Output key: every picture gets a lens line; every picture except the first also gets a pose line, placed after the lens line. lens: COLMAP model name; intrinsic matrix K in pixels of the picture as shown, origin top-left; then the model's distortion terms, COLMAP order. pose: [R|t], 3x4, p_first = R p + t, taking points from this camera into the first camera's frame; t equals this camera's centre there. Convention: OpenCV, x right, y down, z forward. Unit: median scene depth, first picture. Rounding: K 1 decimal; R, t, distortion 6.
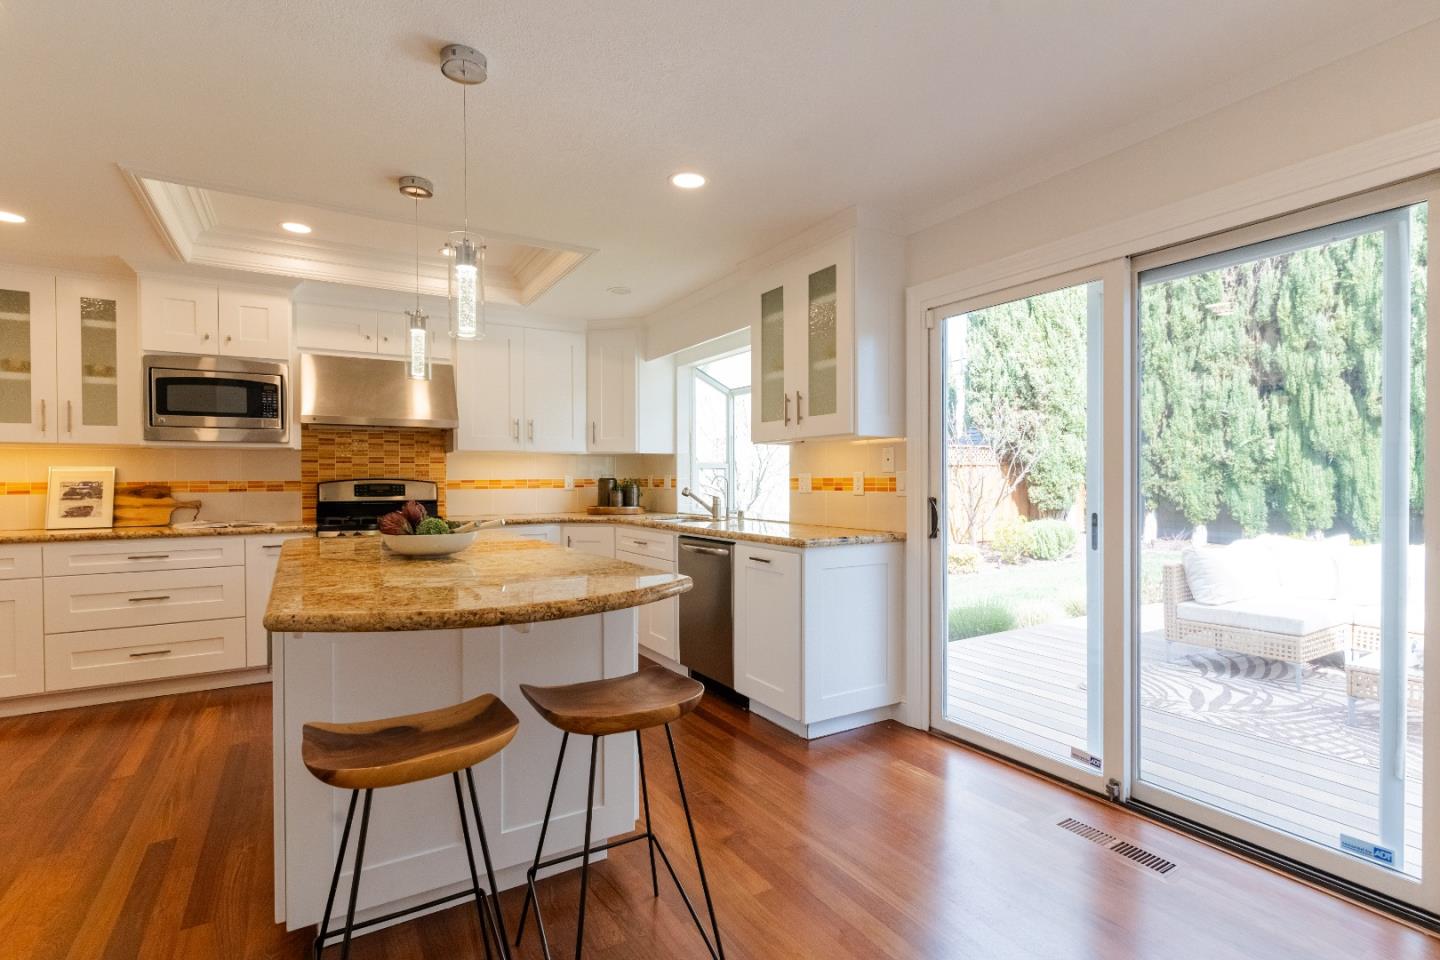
lens RADIAL K [[690.0, 0, 720.4], [0, 690.0, 485.9], [0, 0, 1]] dist [0.002246, 0.000235]
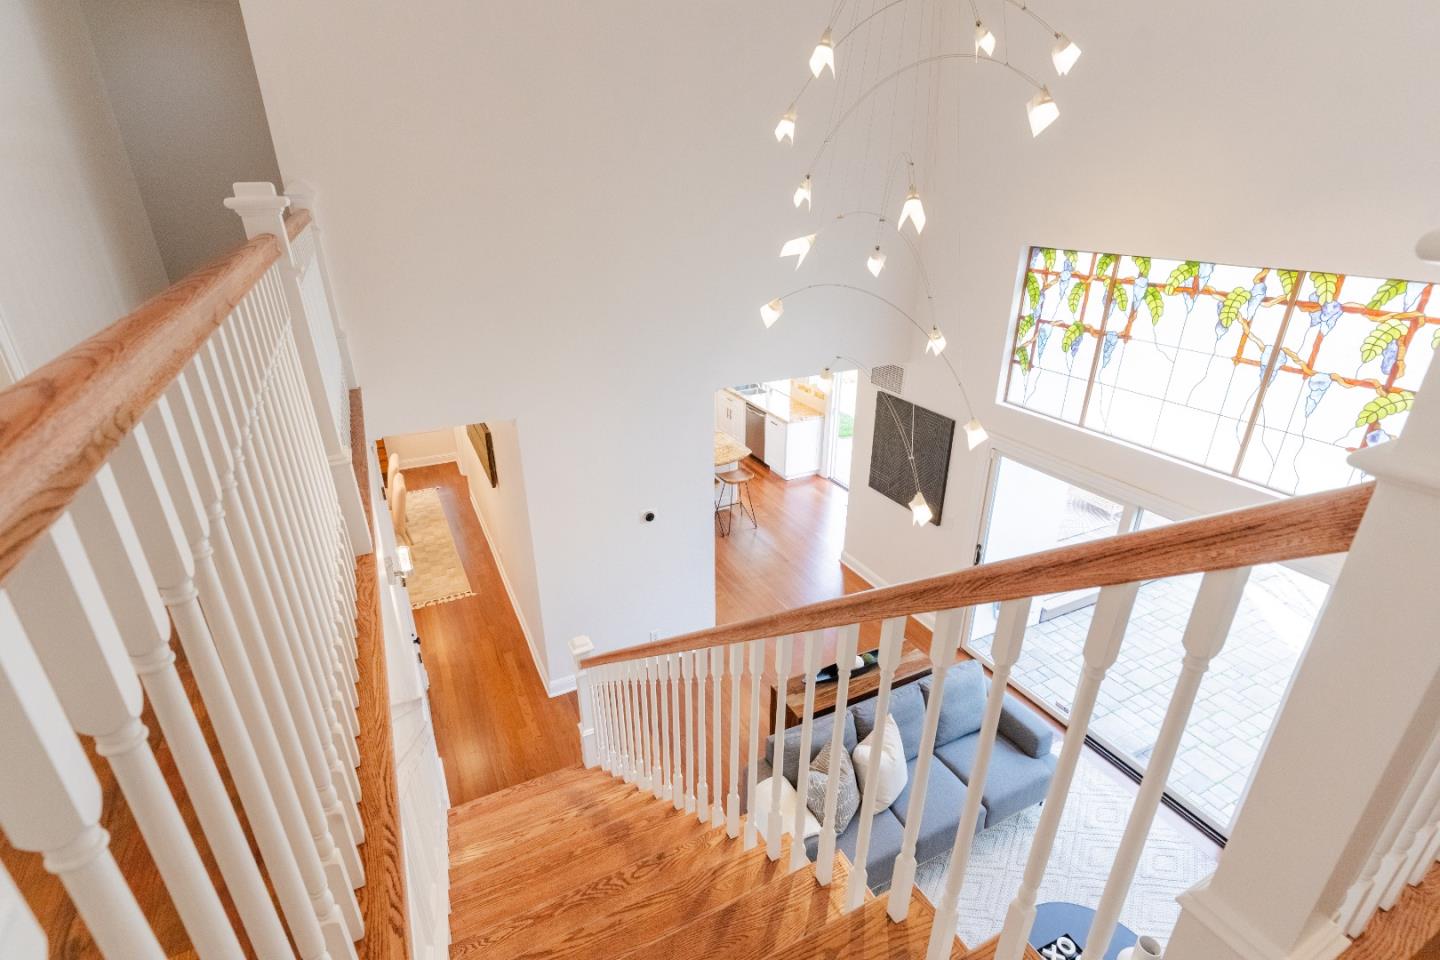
lens RADIAL K [[690.0, 0, 720.4], [0, 690.0, 485.9], [0, 0, 1]] dist [0.002246, 0.000235]
pose [[0.997233, 0.035243, -0.065459, 0.019083], [-0.006342, 0.917613, 0.397424, -0.501063], [0.074072, -0.395909, 0.915298, -1.116582]]
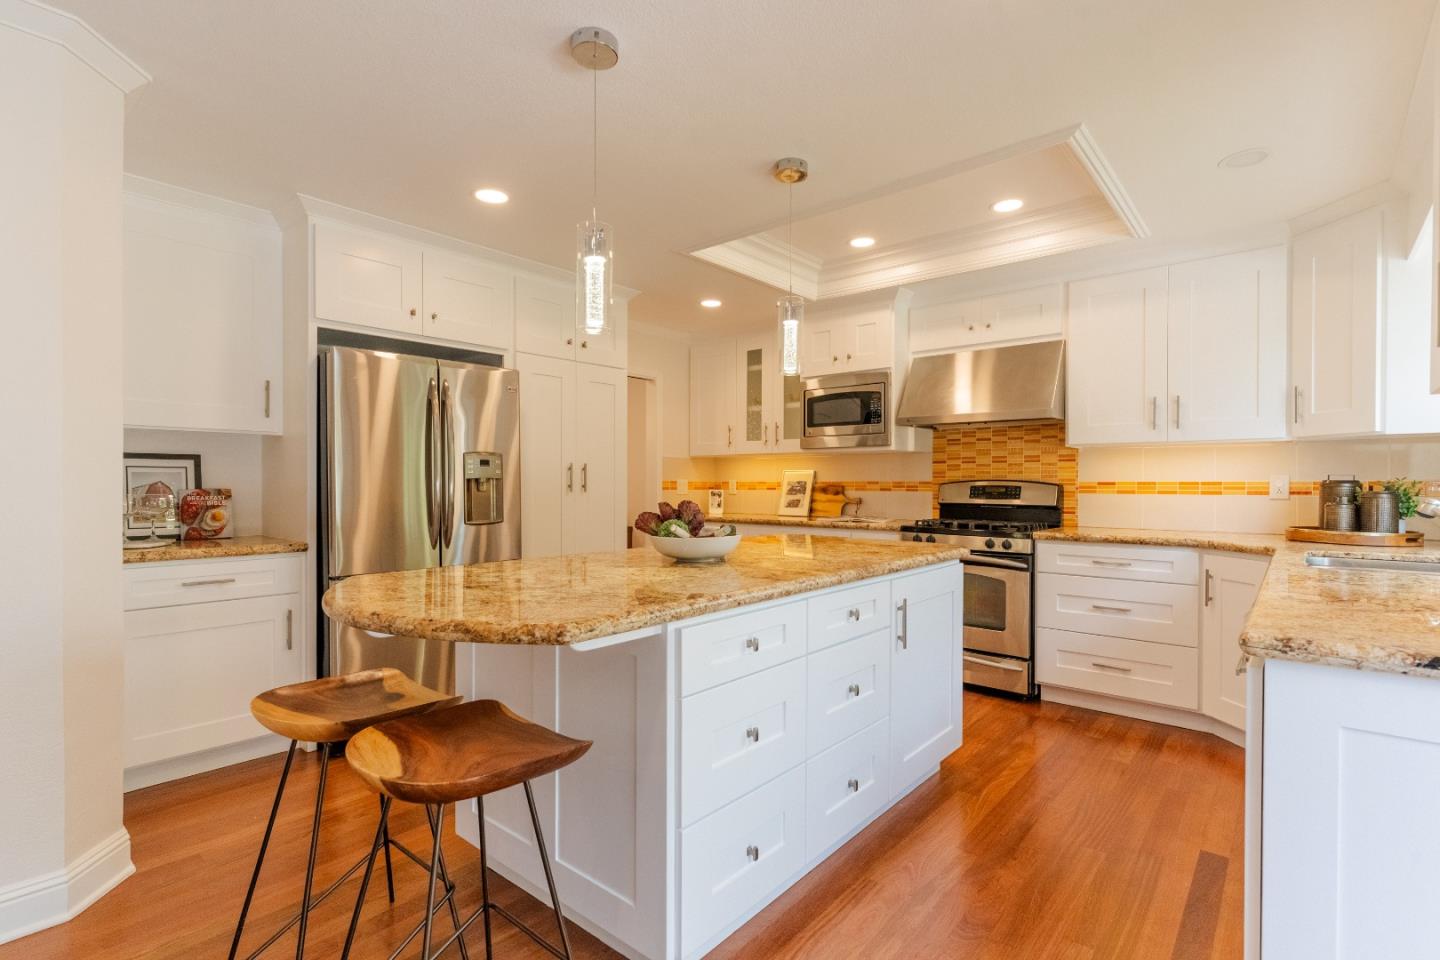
lens RADIAL K [[690.0, 0, 720.4], [0, 690.0, 485.9], [0, 0, 1]] dist [0.002246, 0.000235]
pose [[0.319804, 0.012241, -0.947405, 0.229041], [-0.012564, 0.999883, 0.008678, -0.005231], [0.947401, 0.009128, 0.319920, 0.327641]]
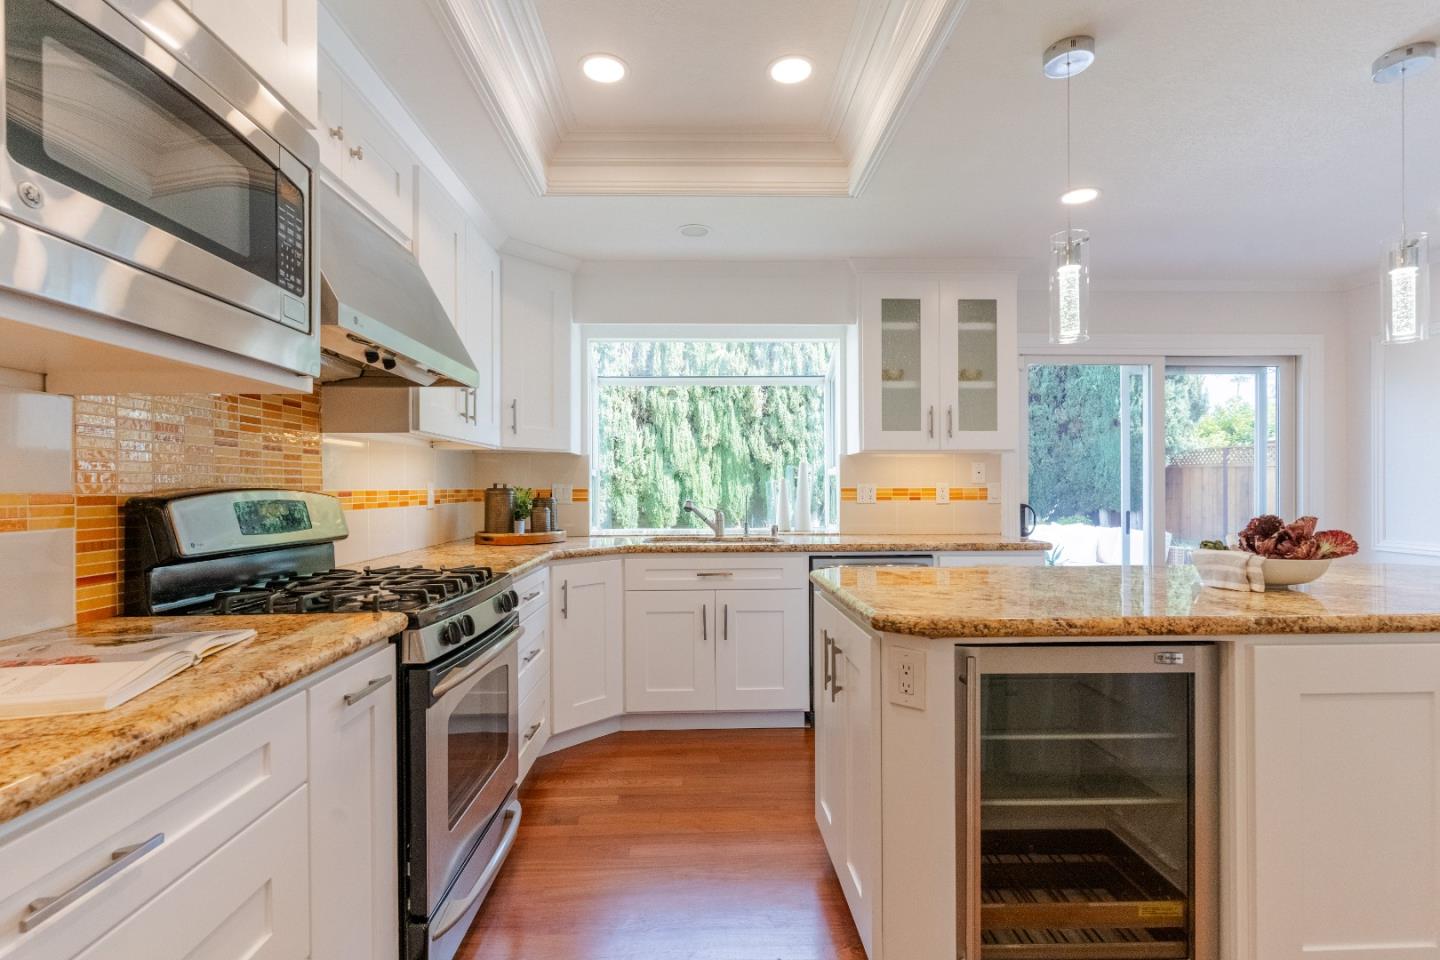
lens RADIAL K [[690.0, 0, 720.4], [0, 690.0, 485.9], [0, 0, 1]] dist [0.002246, 0.000235]
pose [[0.486626, 0.004252, 0.873600, -0.642260], [0.010344, 0.999890, -0.010628, -0.004774], [-0.873549, 0.014208, 0.486529, 0.523661]]
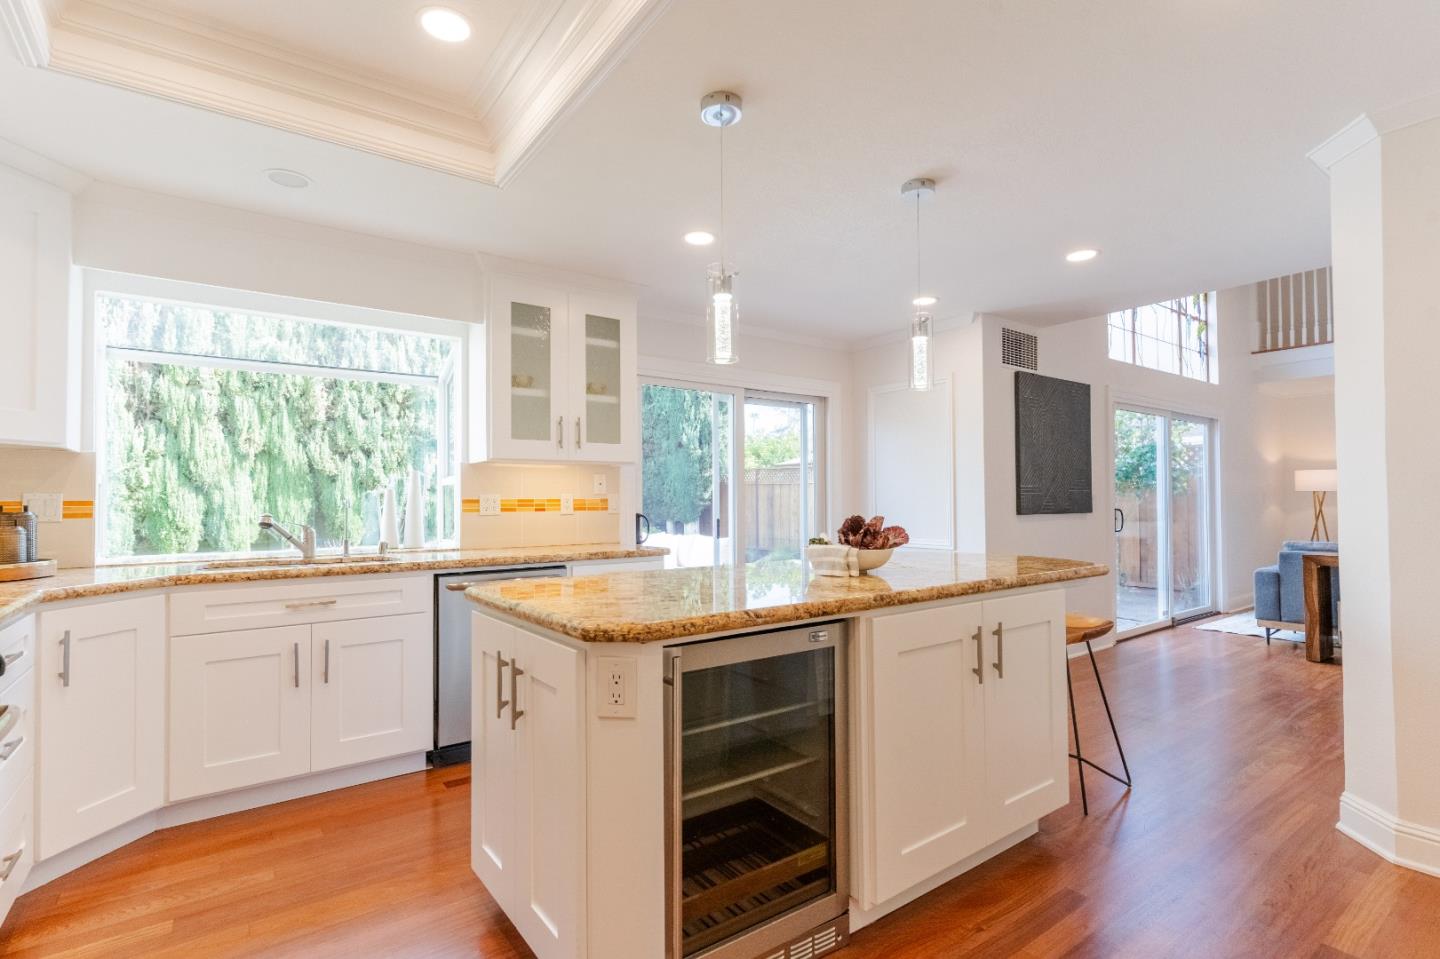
lens RADIAL K [[688.6, 0, 724.4], [0, 688.6, 486.8], [0, 0, 1]] dist [0.001896, -0.000035]
pose [[-0.092699, 0.025122, 0.995377, -0.634120], [0.017531, 0.999568, -0.023595, -0.000438], [-0.995540, 0.015262, -0.093099, 0.576669]]
